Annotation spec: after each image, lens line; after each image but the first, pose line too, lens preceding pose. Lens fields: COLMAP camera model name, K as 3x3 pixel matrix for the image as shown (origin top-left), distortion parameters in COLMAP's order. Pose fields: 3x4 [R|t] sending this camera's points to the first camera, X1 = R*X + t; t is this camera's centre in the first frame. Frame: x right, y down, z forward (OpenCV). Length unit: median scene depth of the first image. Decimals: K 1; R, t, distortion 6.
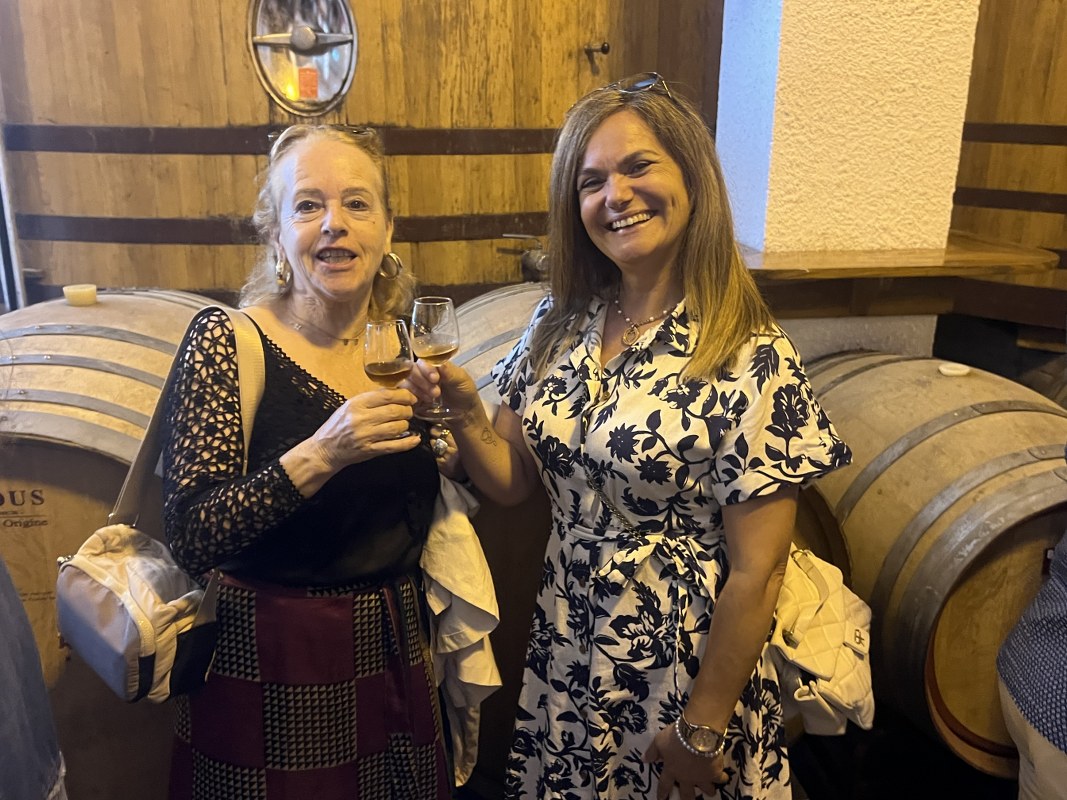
lens RADIAL K [[990.8, 0, 534.1], [0, 990.8, 398.2], [0, 0, 1]] dist [-0.003153, 0.000000]
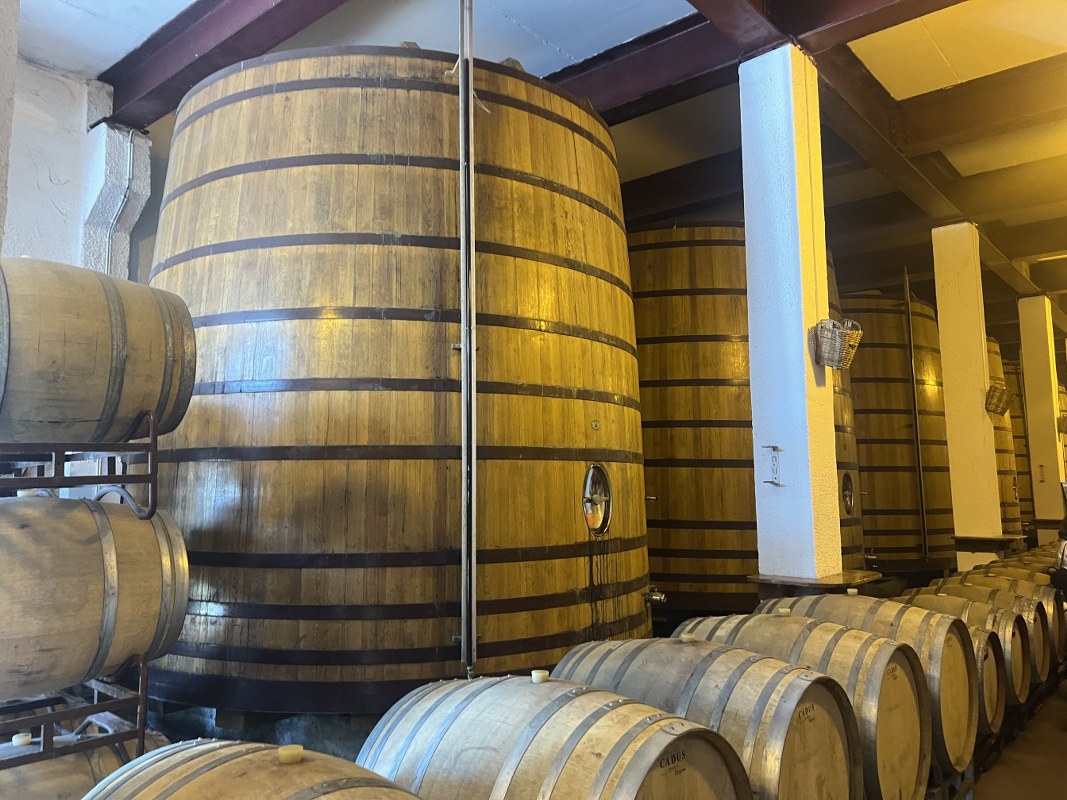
lens RADIAL K [[797.3, 0, 534.3], [0, 797.3, 394.8], [0, 0, 1]] dist [0.047215, -0.051432]
pose [[0.747015, 0.058675, 0.662212, -1.454851], [0.212327, 0.922872, -0.321287, -0.052138], [-0.629988, 0.380612, 0.676941, -0.149713]]
